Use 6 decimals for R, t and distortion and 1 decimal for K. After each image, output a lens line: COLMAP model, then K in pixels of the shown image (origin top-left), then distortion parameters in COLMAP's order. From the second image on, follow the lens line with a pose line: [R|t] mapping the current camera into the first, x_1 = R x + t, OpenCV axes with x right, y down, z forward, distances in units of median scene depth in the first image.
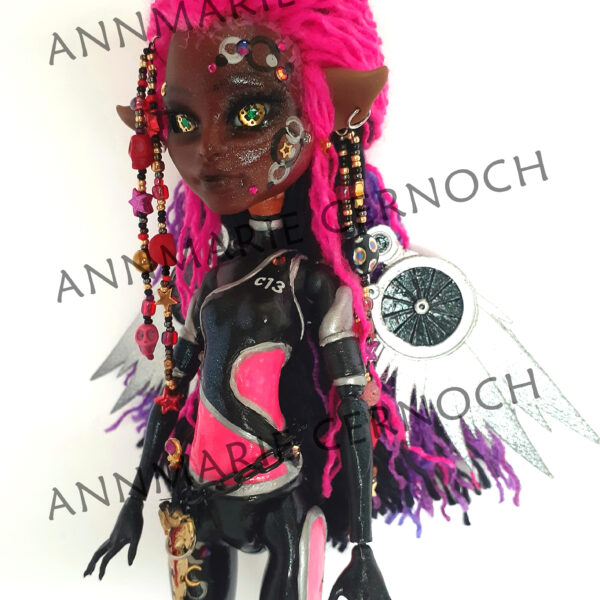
lens RADIAL K [[555.0, 0, 298.7], [0, 555.0, 297.0], [0, 0, 1]] dist [0.038072, -0.019209]
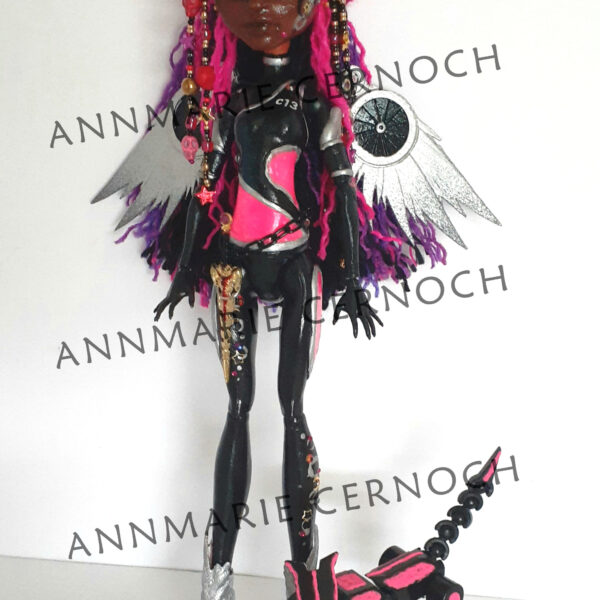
lens RADIAL K [[763.3, 0, 299.9], [0, 763.3, 282.7], [0, 0, 1]] dist [0.263127, -1.467791]
pose [[0.967764, -0.040019, 0.248660, -0.472638], [0.016324, 0.995186, 0.096634, 0.216229], [-0.251330, -0.089459, 0.963758, -0.839952]]
